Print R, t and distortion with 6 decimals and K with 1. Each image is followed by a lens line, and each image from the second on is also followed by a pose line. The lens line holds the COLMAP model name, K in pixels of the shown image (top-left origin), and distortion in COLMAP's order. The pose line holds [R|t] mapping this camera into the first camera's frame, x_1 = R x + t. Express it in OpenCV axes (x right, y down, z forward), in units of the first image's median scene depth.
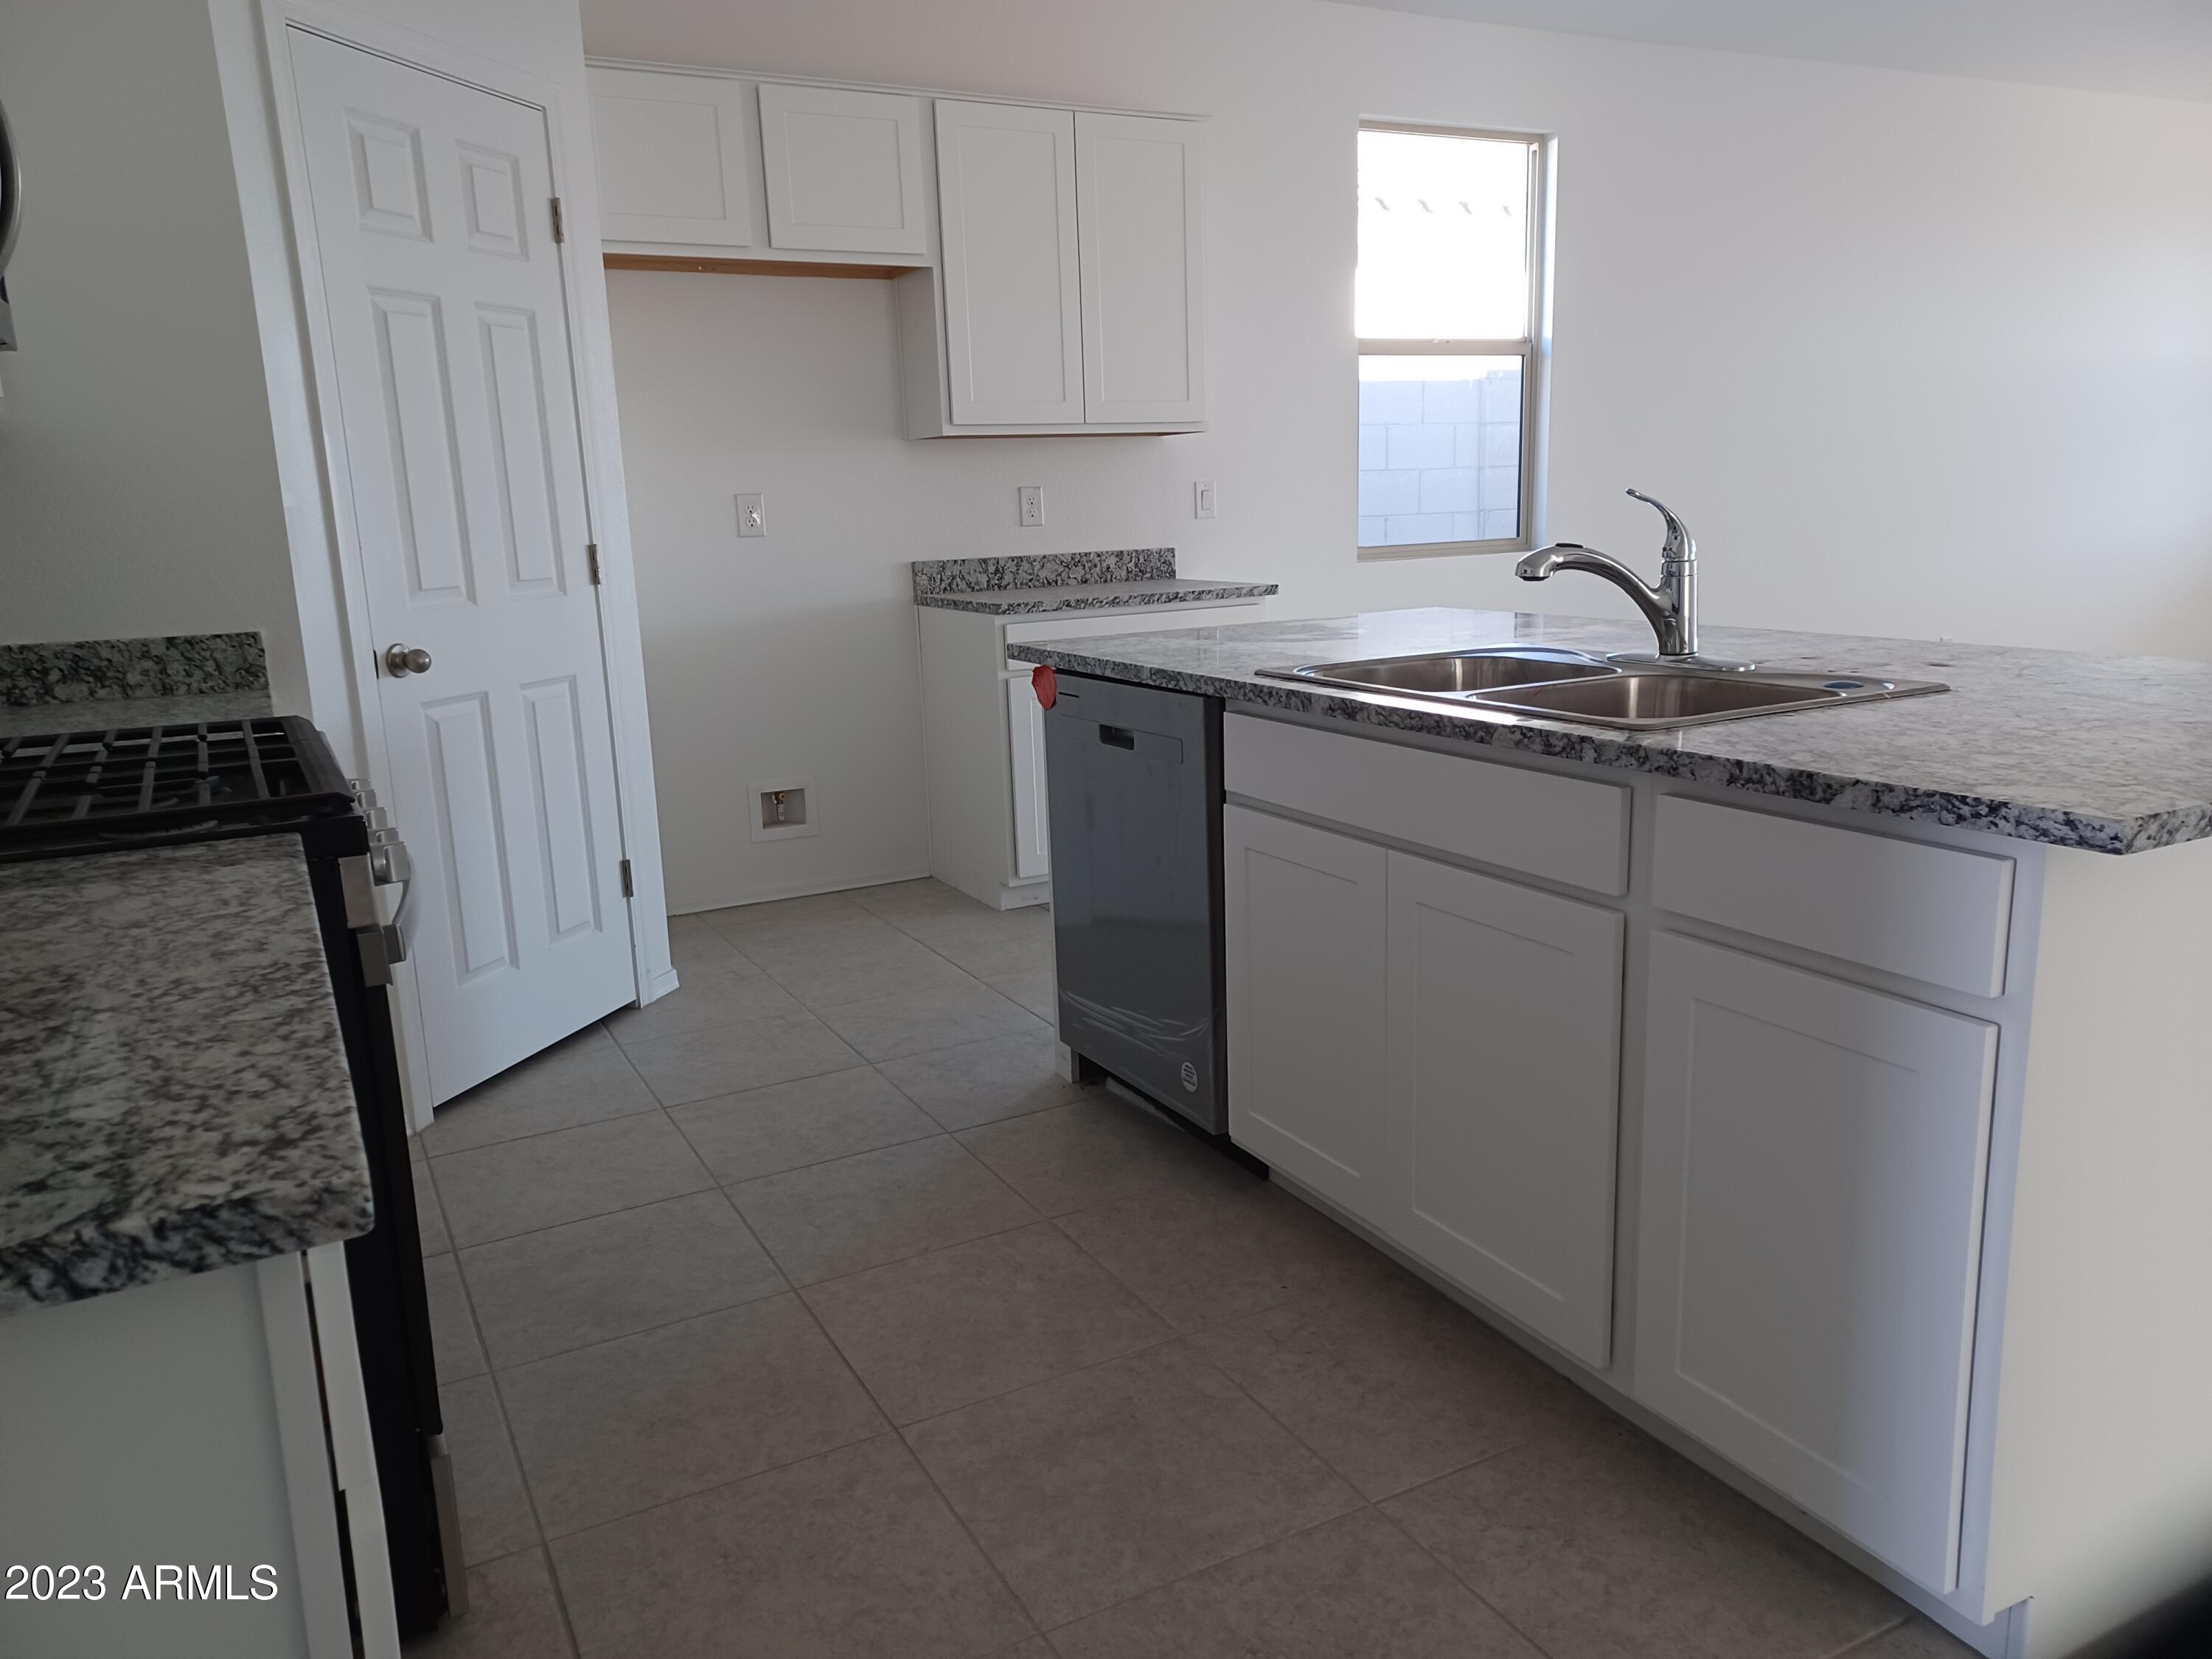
lens RADIAL K [[1589.8, 0, 1106.0], [0, 1589.8, 829.5], [0, 0, 1]] dist [0.159716, -0.223752]
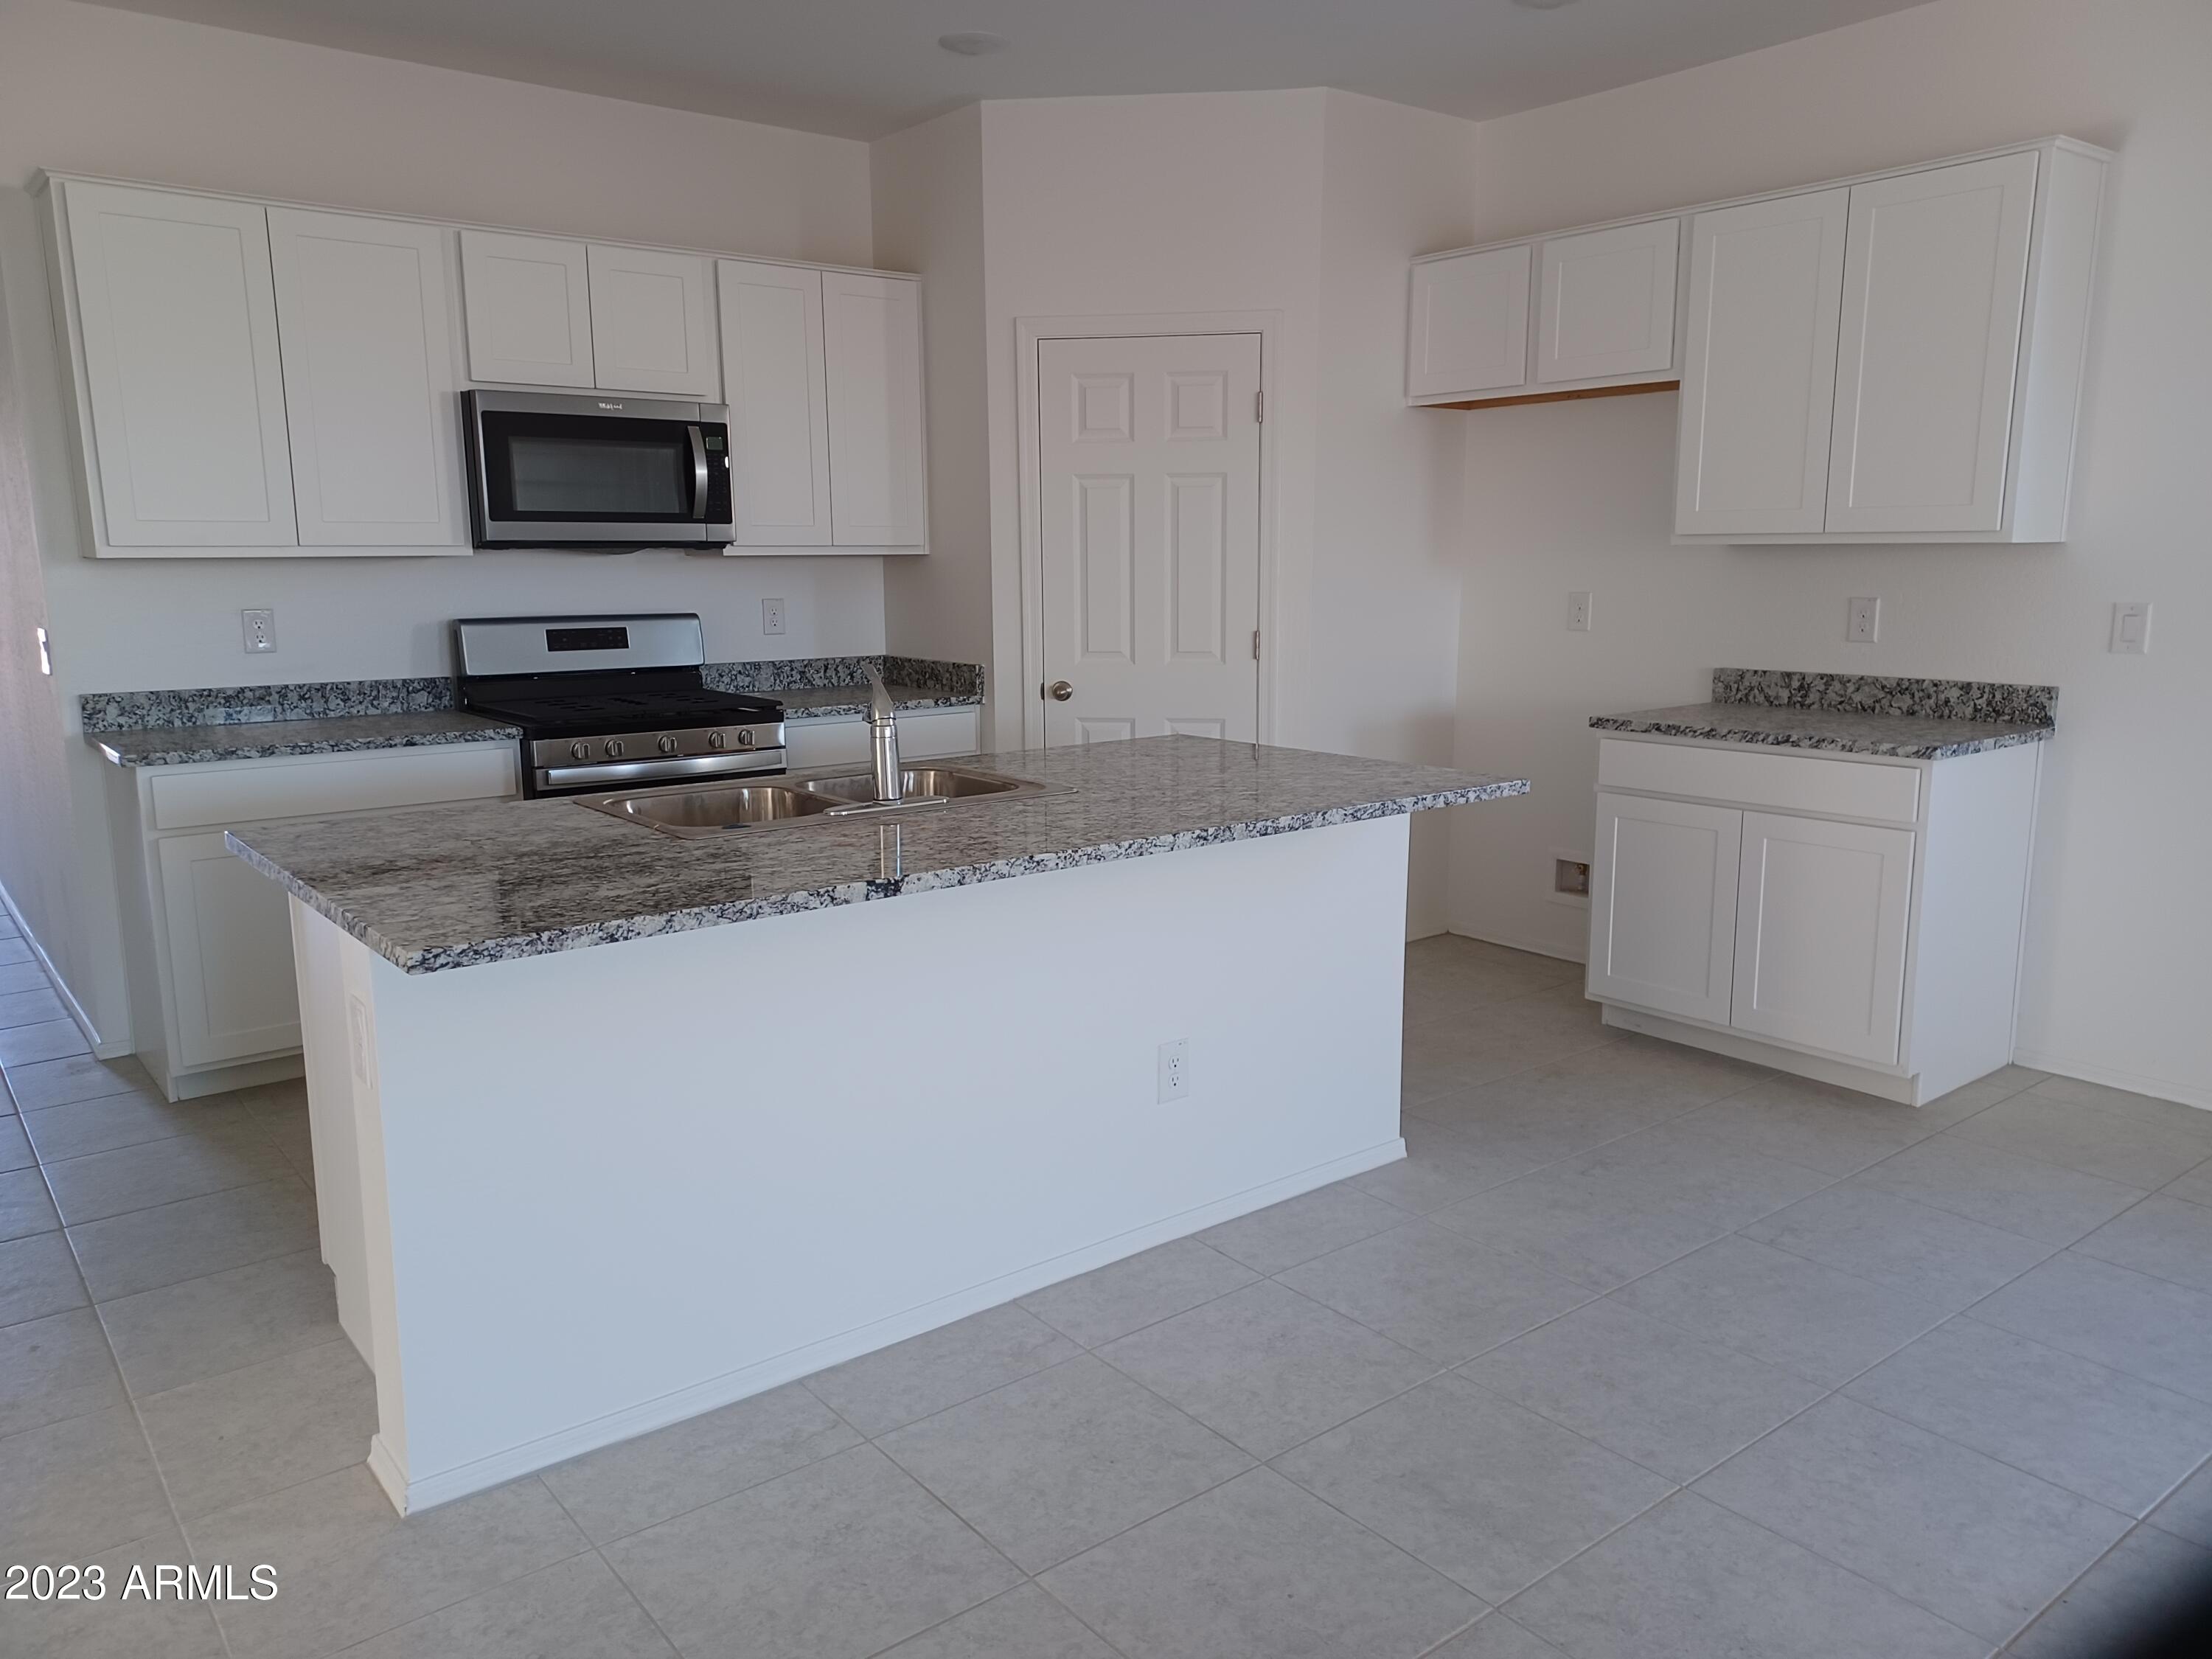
lens RADIAL K [[1589.8, 0, 1106.0], [0, 1589.8, 829.5], [0, 0, 1]] dist [0.159716, -0.223752]
pose [[0.174537, 0.205487, -0.962971, 0.758929], [-0.205785, 0.963998, 0.168408, -0.158254], [0.962907, 0.168771, 0.210539, 0.444499]]
